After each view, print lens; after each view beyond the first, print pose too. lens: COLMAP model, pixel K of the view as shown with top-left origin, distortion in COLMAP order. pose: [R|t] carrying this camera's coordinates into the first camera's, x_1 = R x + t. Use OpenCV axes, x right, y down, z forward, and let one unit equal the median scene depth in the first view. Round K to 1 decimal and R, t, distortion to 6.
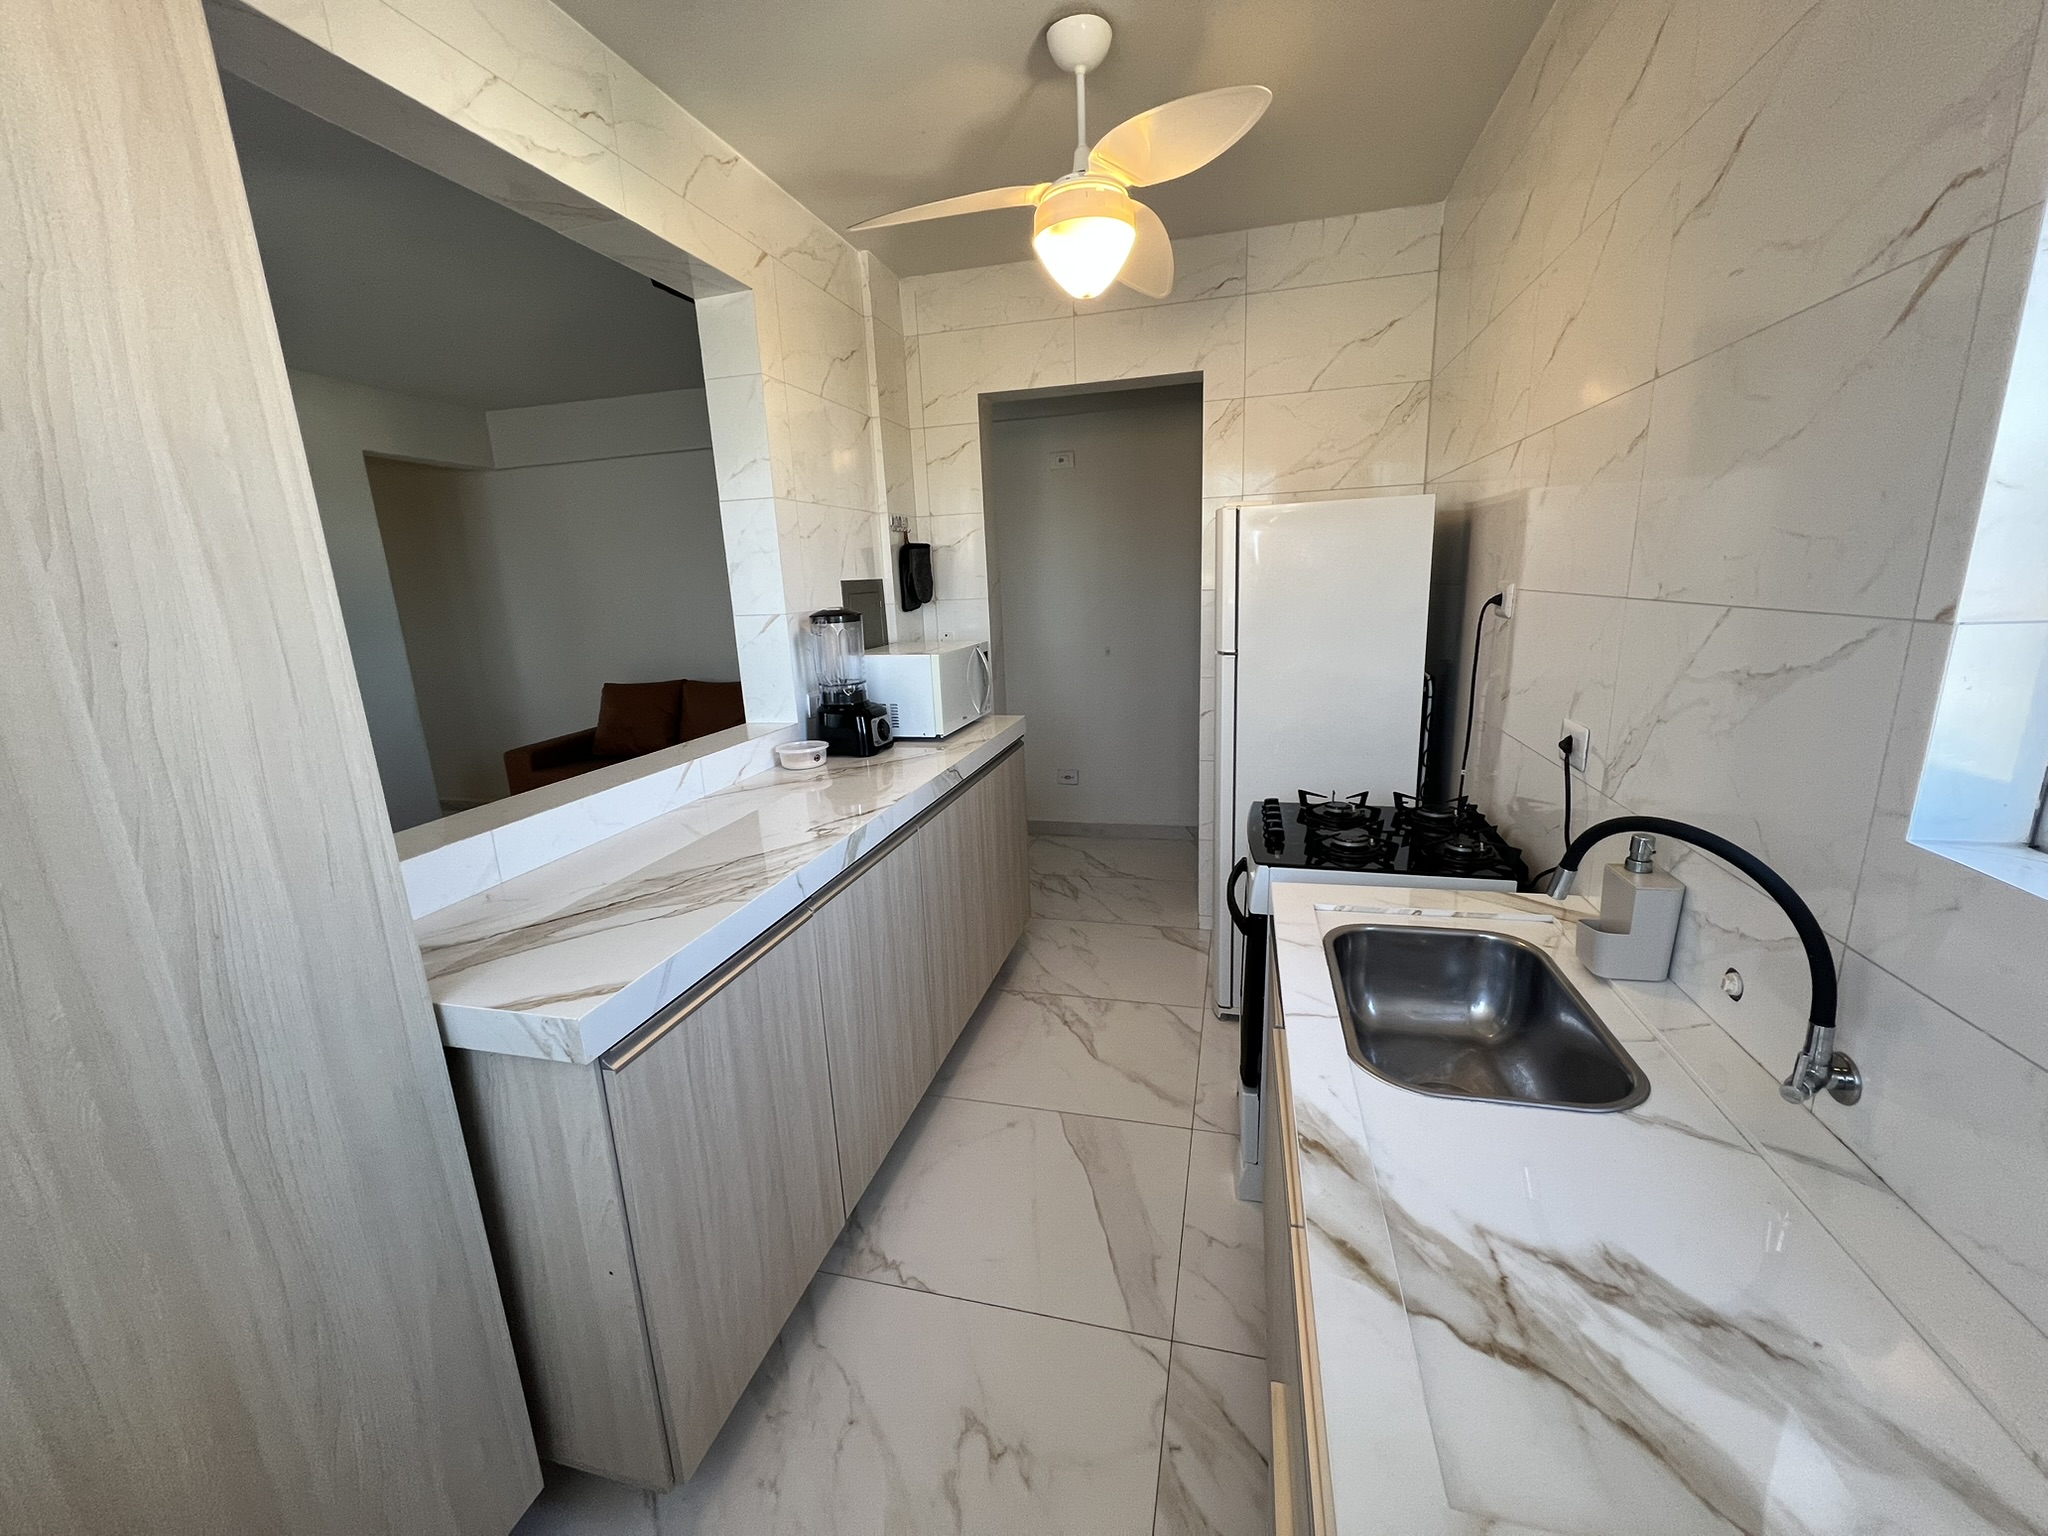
lens RADIAL K [[819.4, 0, 1027.6], [0, 819.4, 785.2], [0, 0, 1]] dist [-0.001898, -0.000165]
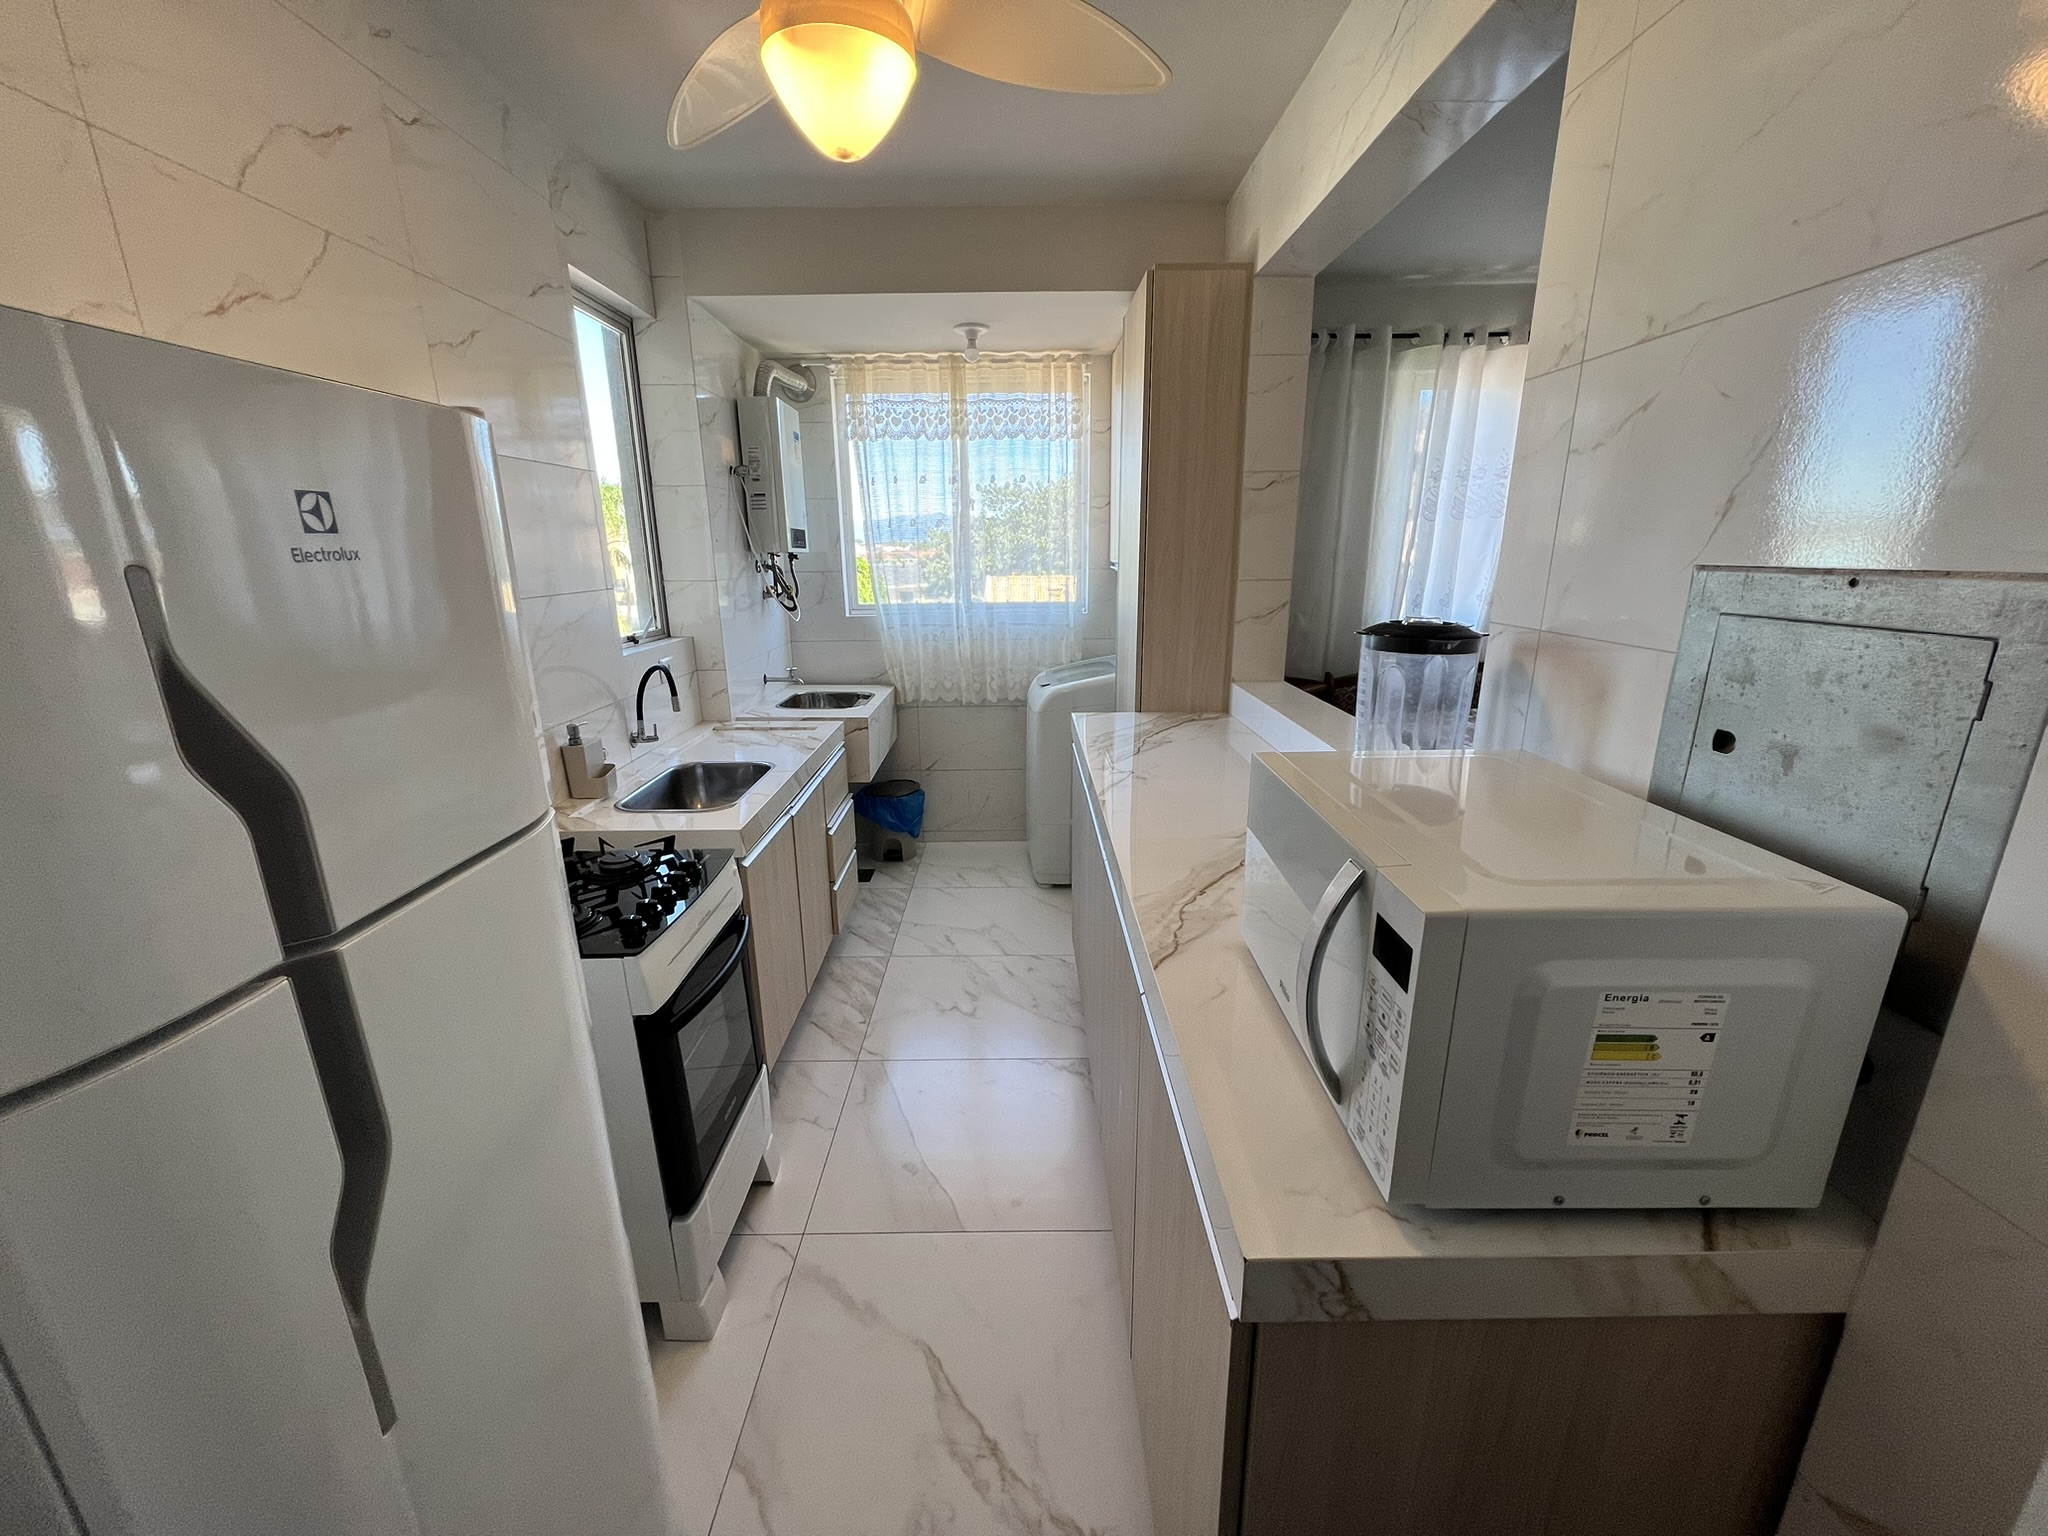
lens RADIAL K [[819.4, 0, 1027.6], [0, 819.4, 785.2], [0, 0, 1]] dist [-0.001898, -0.000165]
pose [[-0.964931, 0.118919, -0.234021, 0.108056], [-0.017137, 0.861062, 0.508211, -0.368322], [0.261942, 0.494400, -0.828828, 1.374232]]
